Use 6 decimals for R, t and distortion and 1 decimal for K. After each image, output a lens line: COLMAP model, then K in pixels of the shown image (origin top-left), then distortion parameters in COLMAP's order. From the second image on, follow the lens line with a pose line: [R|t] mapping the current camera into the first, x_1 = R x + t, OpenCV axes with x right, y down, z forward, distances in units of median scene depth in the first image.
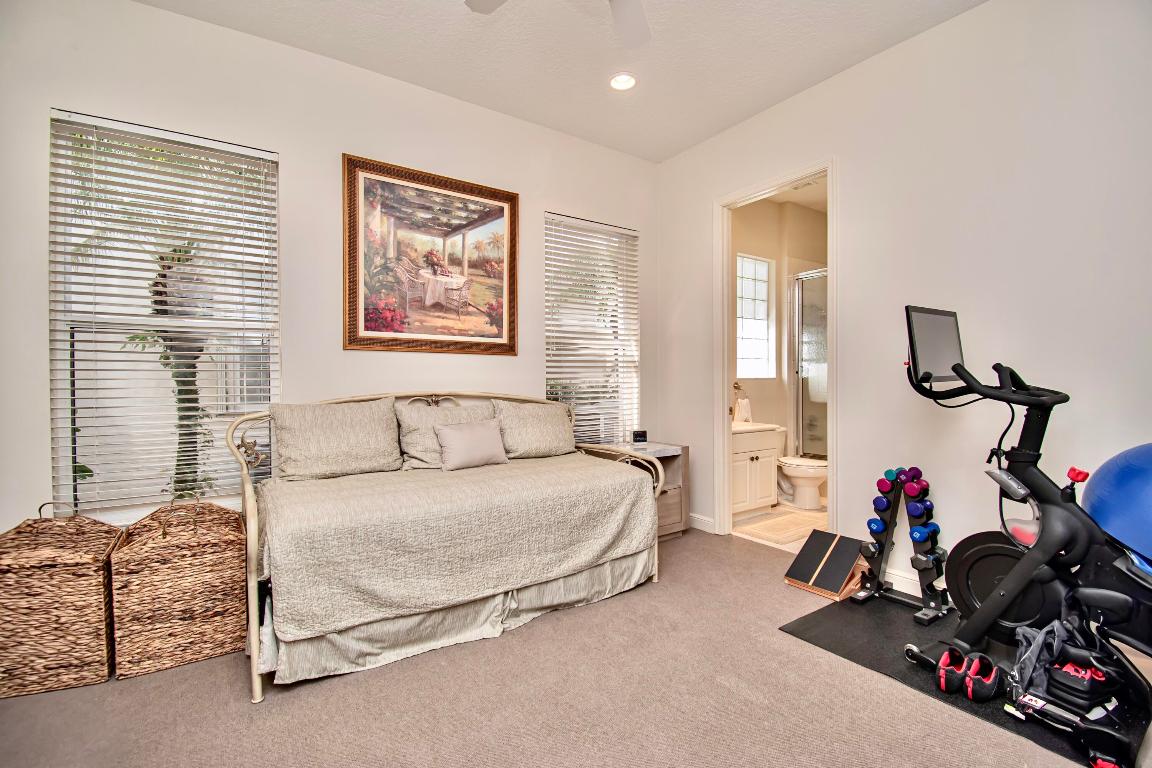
lens RADIAL K [[509.9, 0, 585.6], [0, 509.9, 385.2], [0, 0, 1]] dist [0.024456, -0.029684]
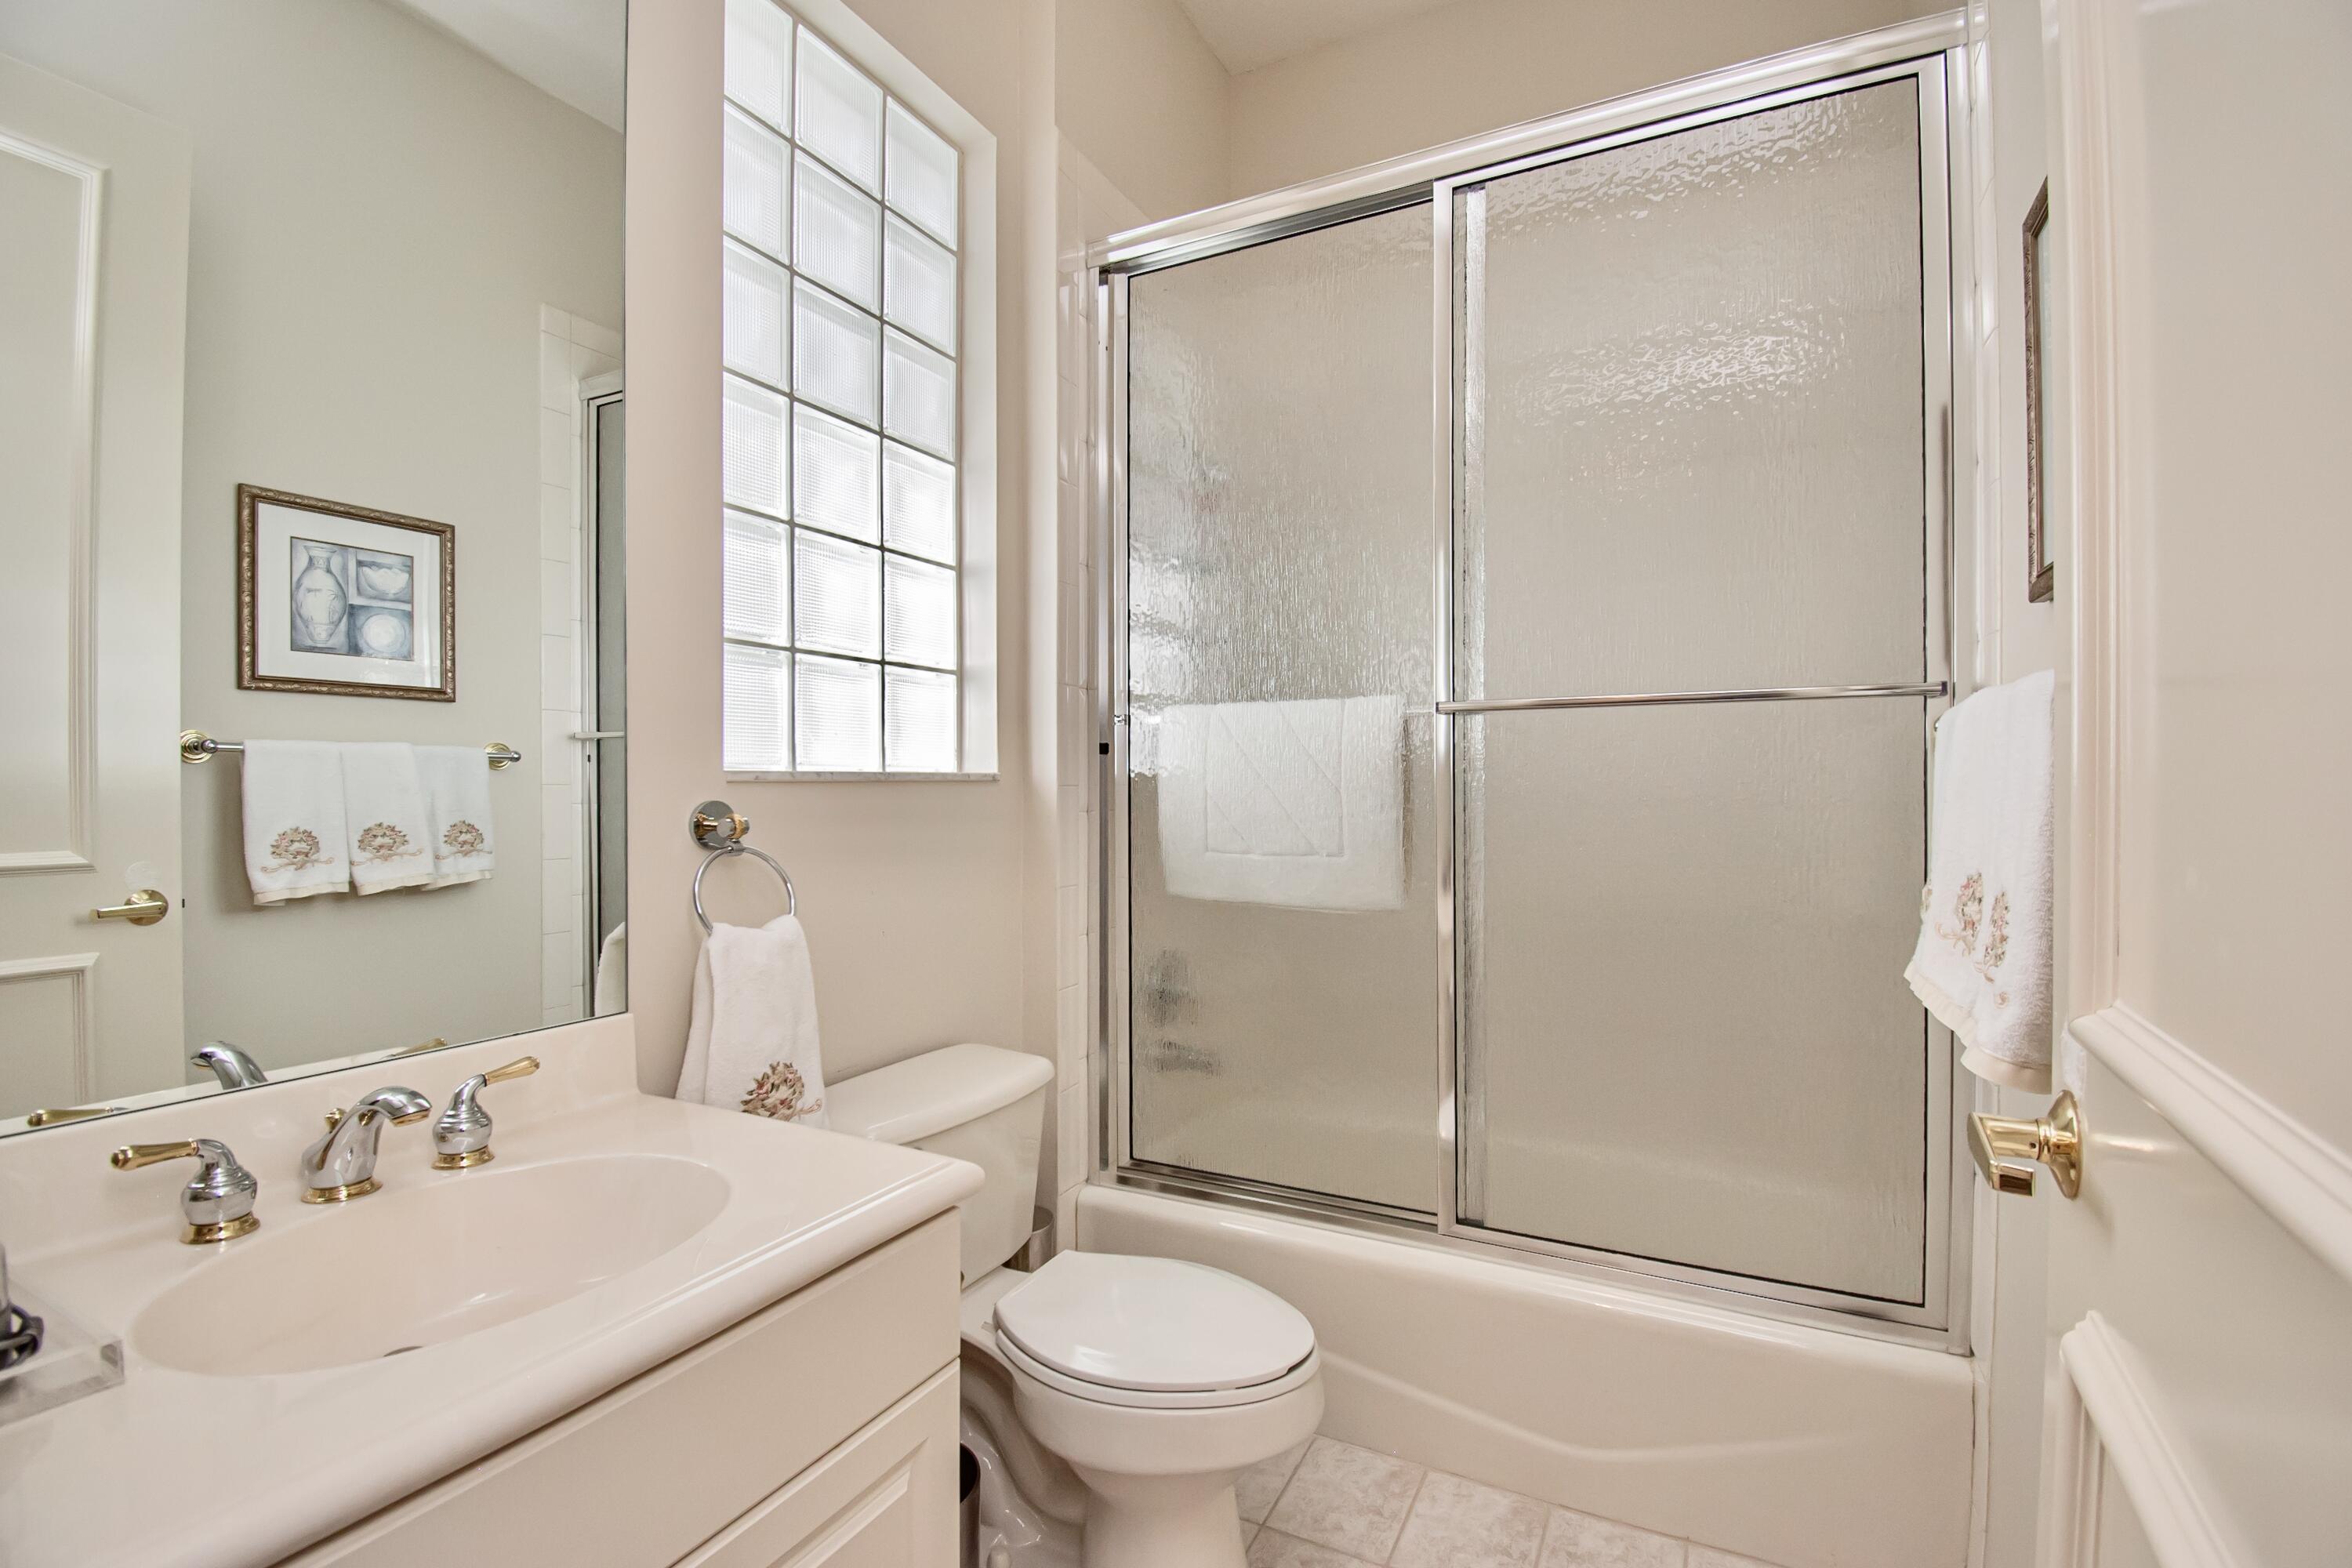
lens RADIAL K [[1041.1, 0, 1195.6], [0, 1041.1, 786.4], [0, 0, 1]] dist [0.024456, -0.029684]
pose [[0.897597, 0.005837, 0.440779, 0.265587], [-0.002528, 0.999964, -0.008093, -0.007239], [-0.440811, 0.006150, 0.897579, 0.618916]]
